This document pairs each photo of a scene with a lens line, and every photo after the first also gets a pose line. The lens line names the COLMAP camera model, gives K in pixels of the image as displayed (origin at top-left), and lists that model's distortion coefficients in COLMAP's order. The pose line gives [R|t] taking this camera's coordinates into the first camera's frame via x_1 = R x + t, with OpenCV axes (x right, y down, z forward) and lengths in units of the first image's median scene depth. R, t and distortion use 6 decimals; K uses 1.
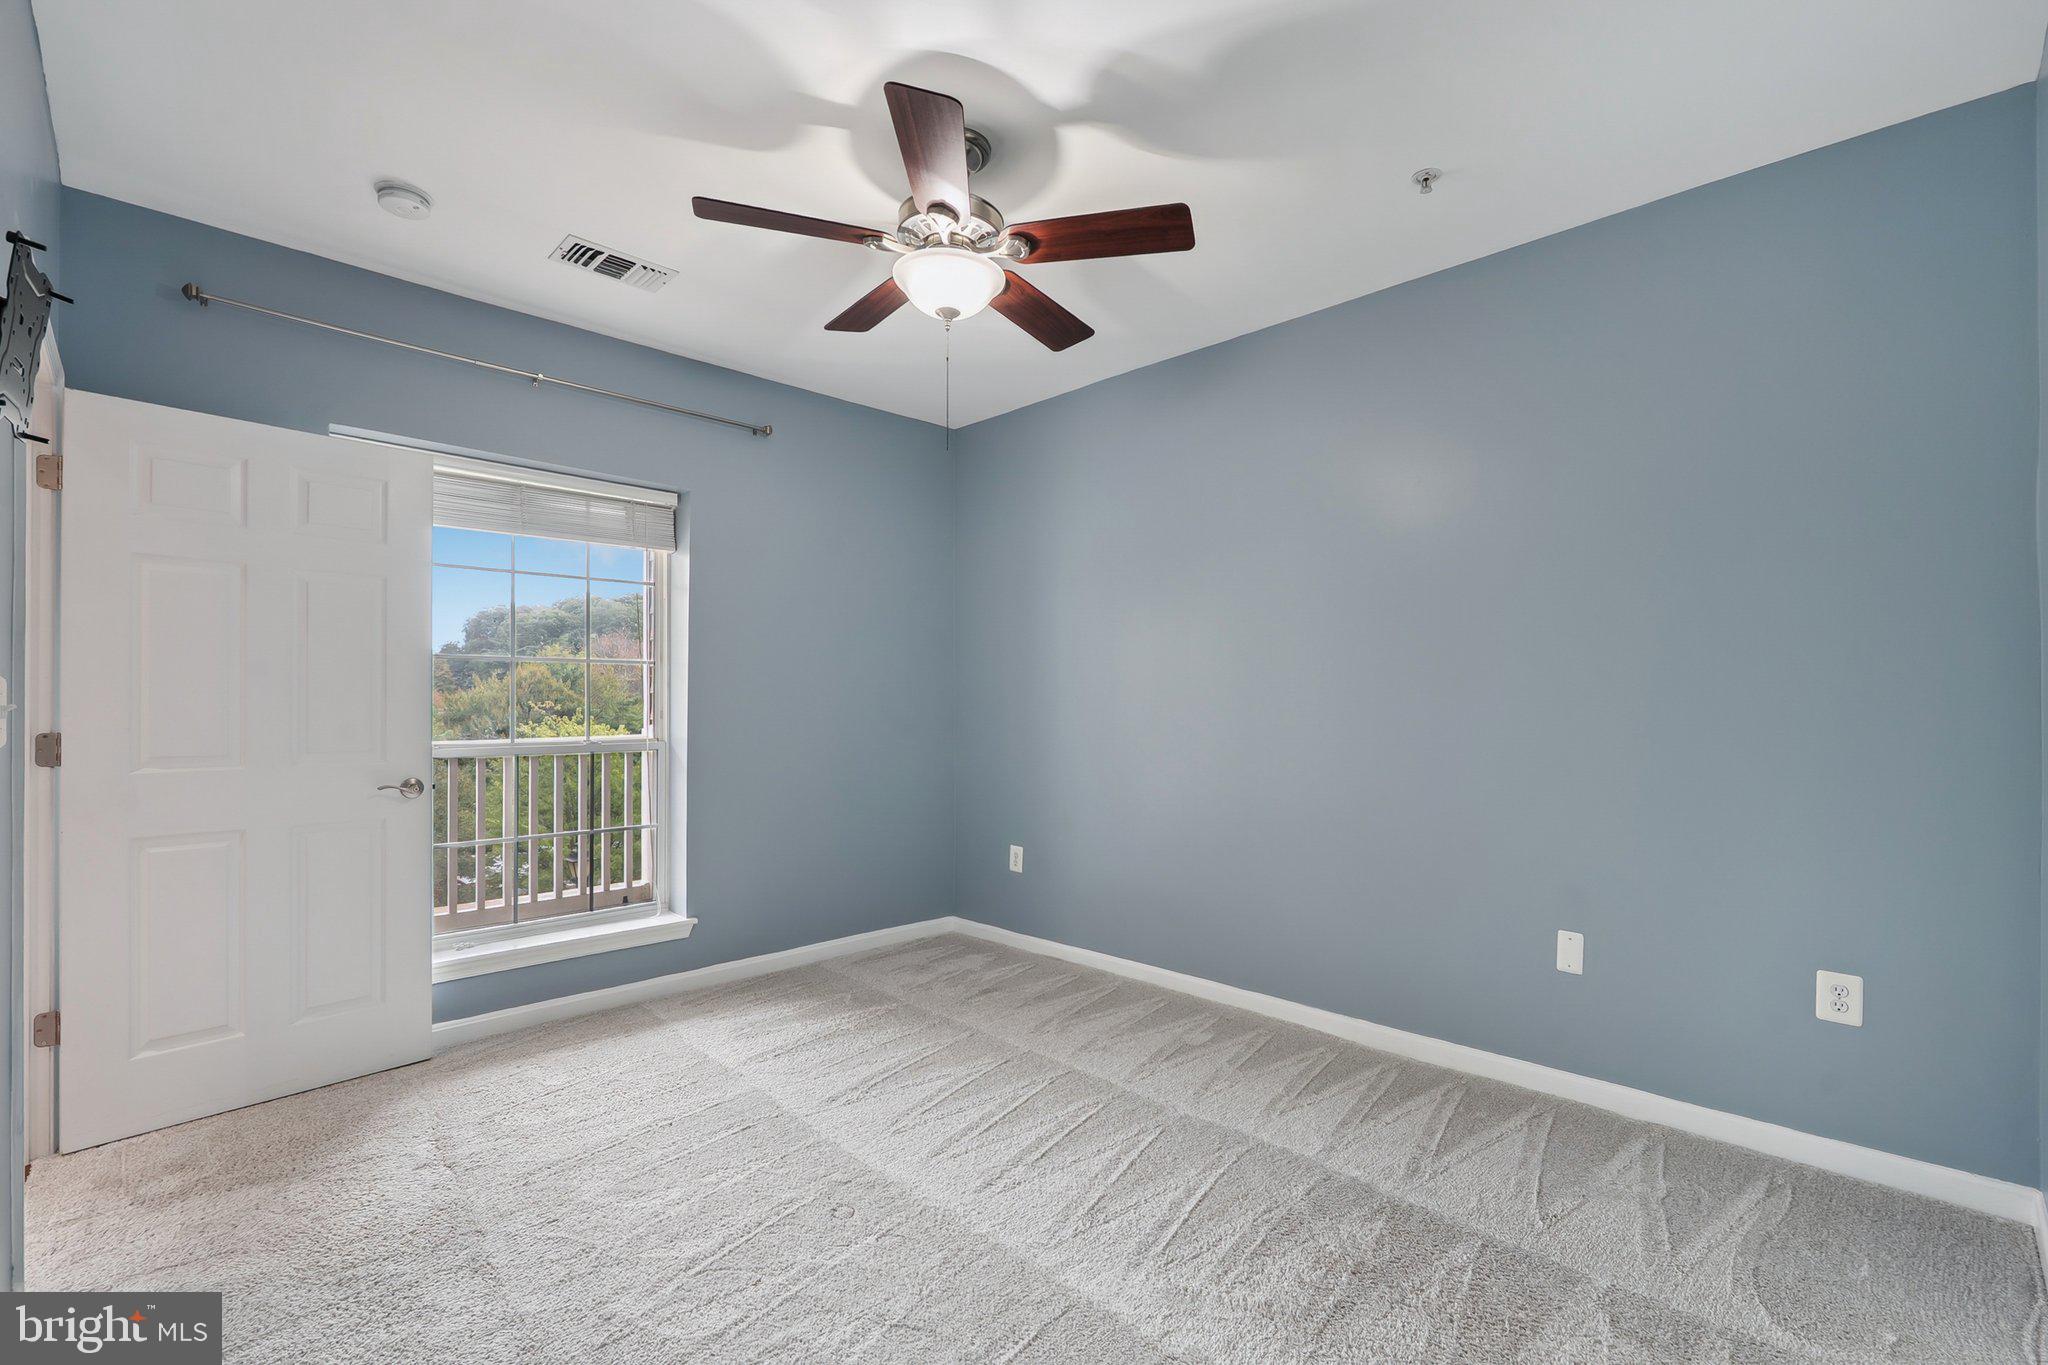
lens RADIAL K [[909.4, 0, 1011.4], [0, 909.4, 696.0], [0, 0, 1]] dist [-0.001504, 0.000291]
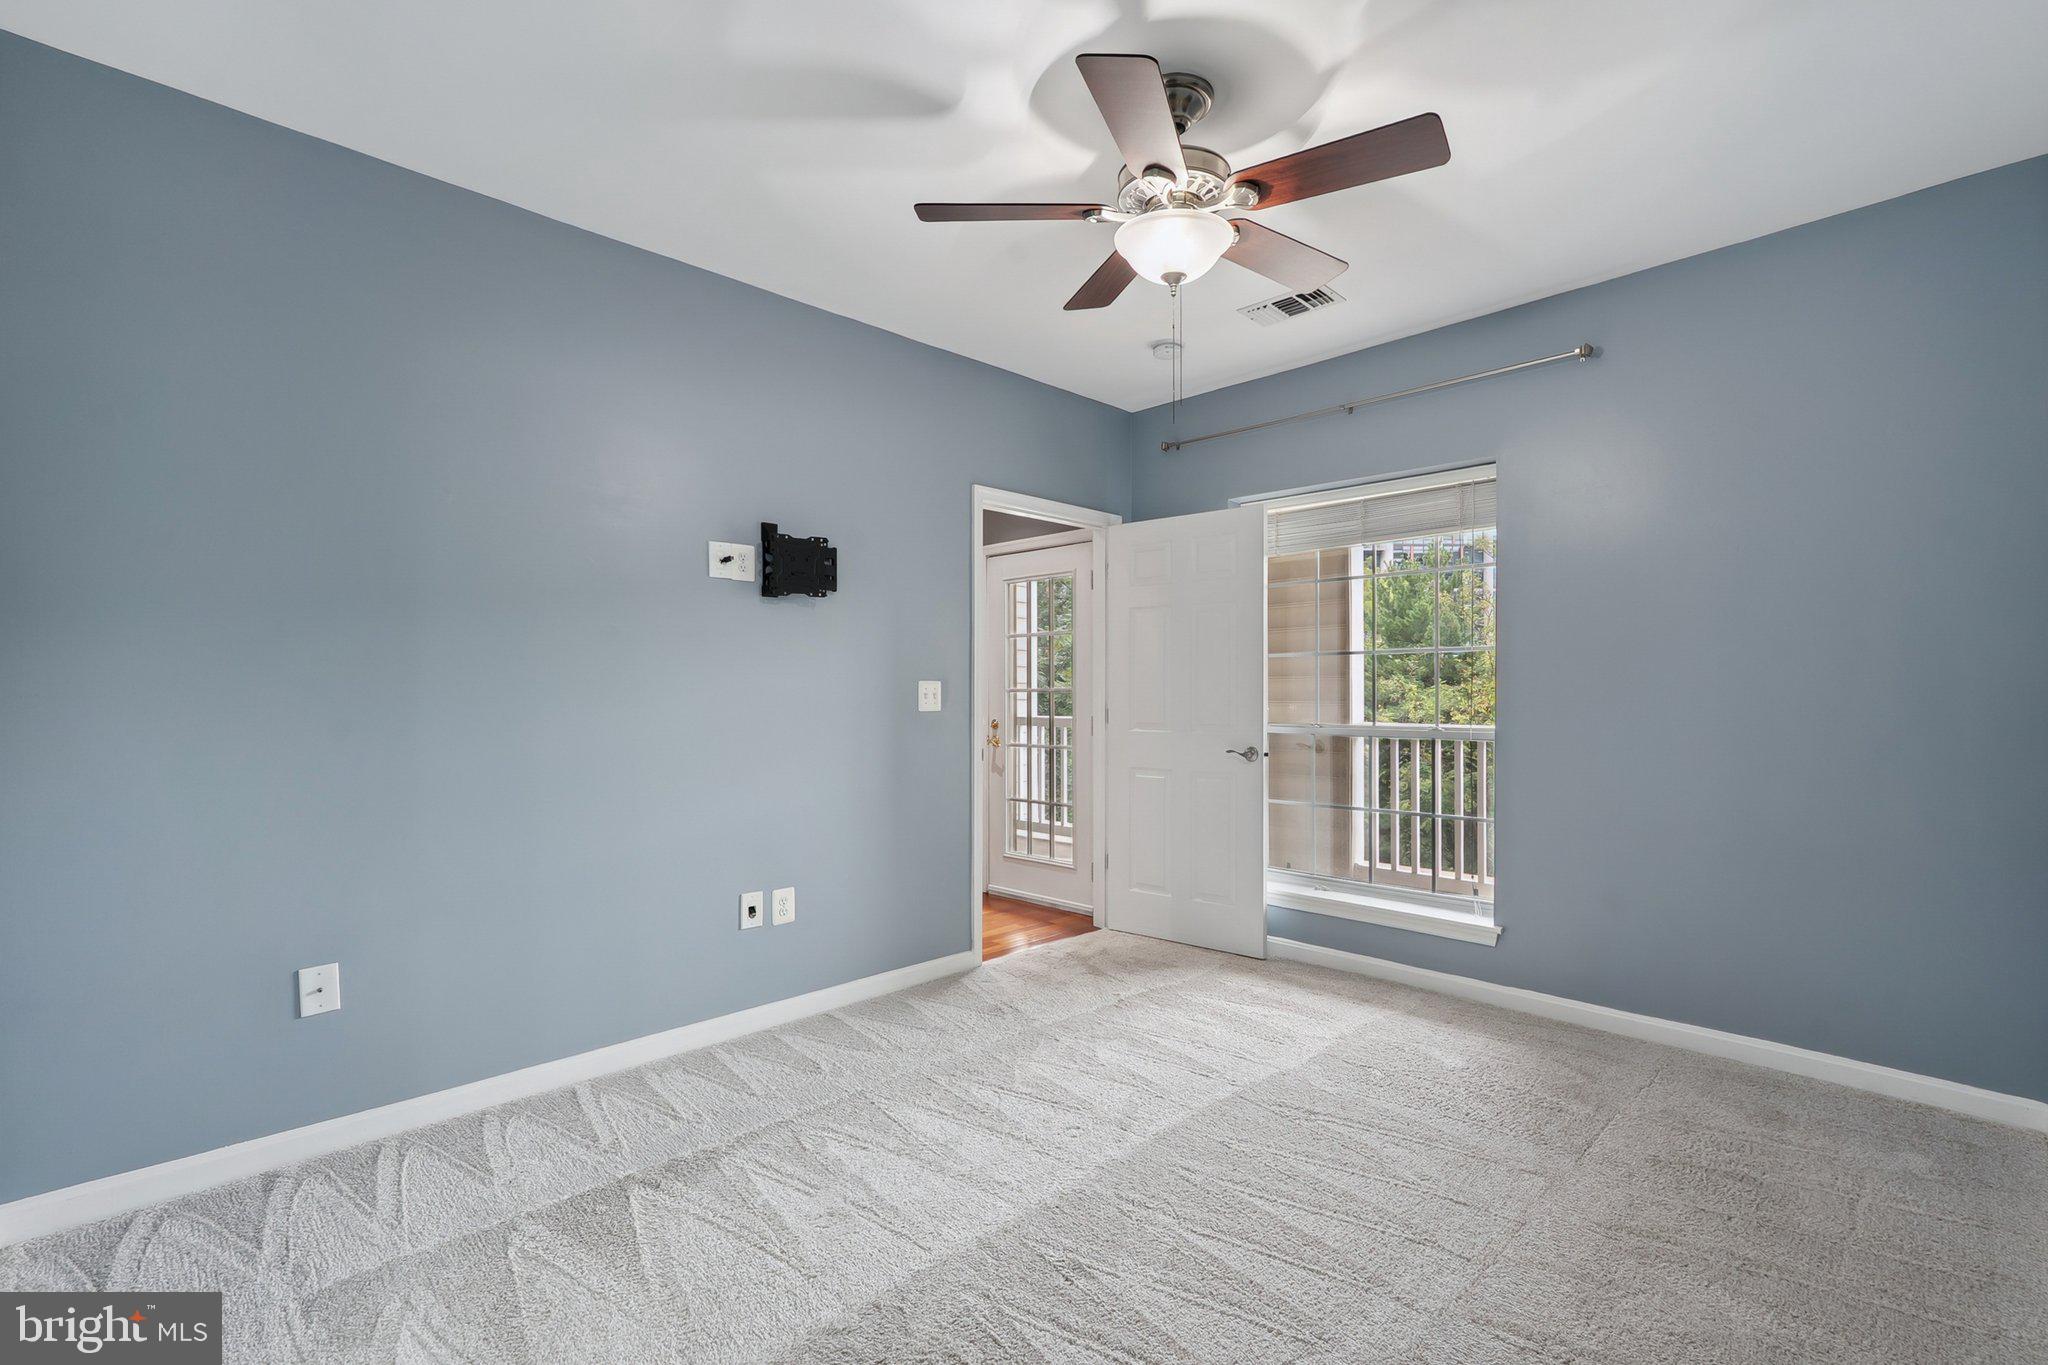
lens RADIAL K [[912.3, 0, 1060.0], [0, 912.3, 685.3], [0, 0, 1]] dist [-0.000075, 0.000028]
pose [[0.022037, -0.008147, -0.999724, 0.664495], [0.012915, 0.999886, -0.007864, 0.004919], [0.999674, -0.012739, 0.022140, 0.654222]]
